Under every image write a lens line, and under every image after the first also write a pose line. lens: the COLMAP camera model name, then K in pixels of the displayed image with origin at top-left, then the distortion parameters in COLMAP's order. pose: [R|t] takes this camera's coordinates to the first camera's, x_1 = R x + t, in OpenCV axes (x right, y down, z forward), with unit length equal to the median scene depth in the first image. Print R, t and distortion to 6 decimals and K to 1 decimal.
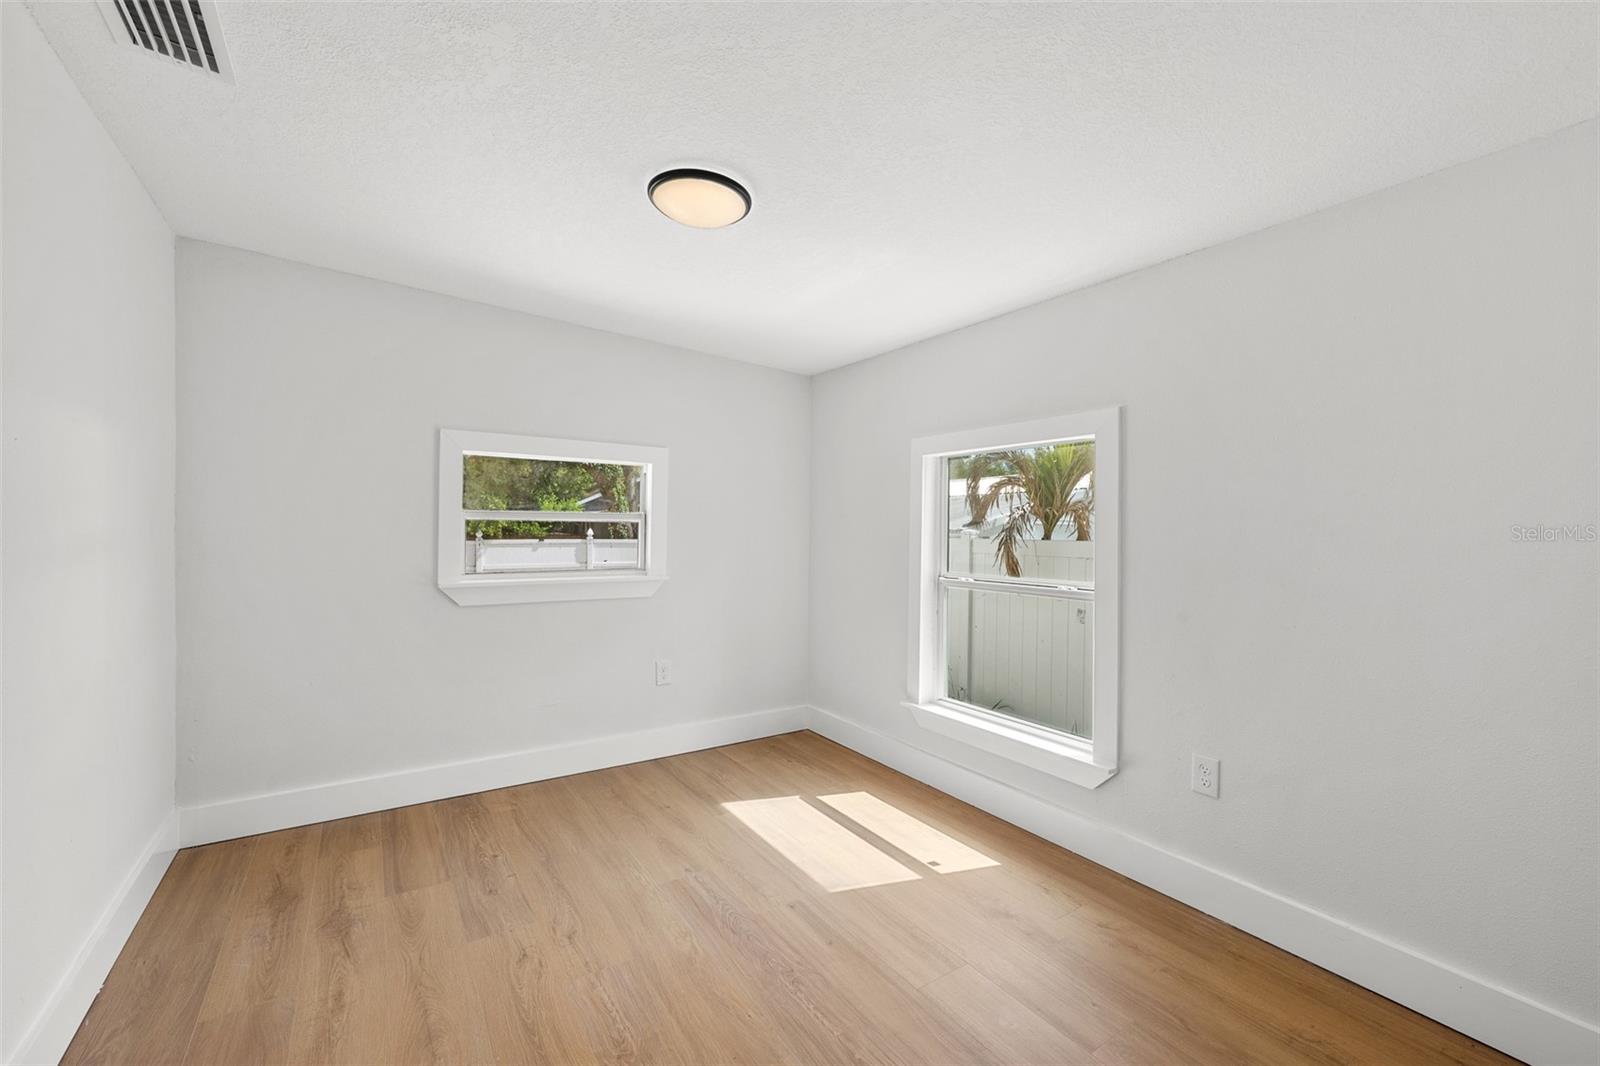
lens RADIAL K [[635.6, 0, 788.1], [0, 635.6, 528.9], [0, 0, 1]] dist [-0.001593, 0.000516]
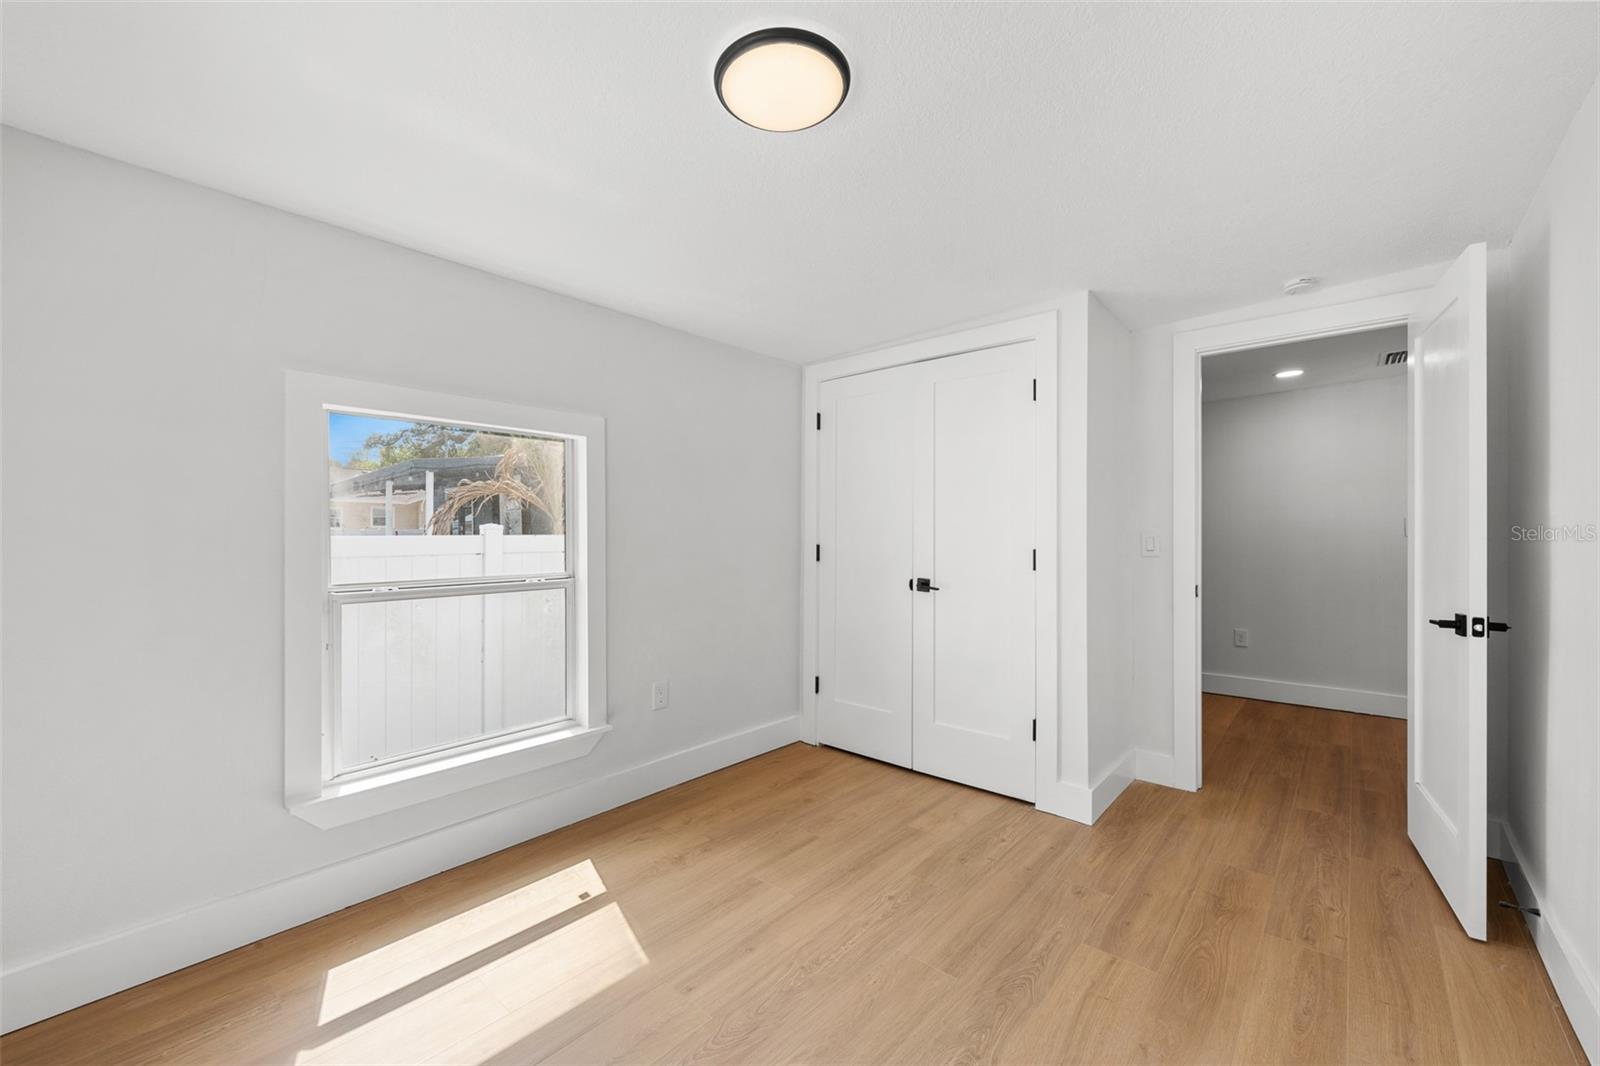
lens RADIAL K [[635.6, 0, 791.7], [0, 635.6, 533.2], [0, 0, 1]] dist [-0.001593, 0.000516]
pose [[-0.256692, -0.014037, 0.966391, -0.693858], [-0.011389, 0.999869, 0.011498, 0.001098], [-0.966426, -0.008055, -0.256819, 0.938889]]
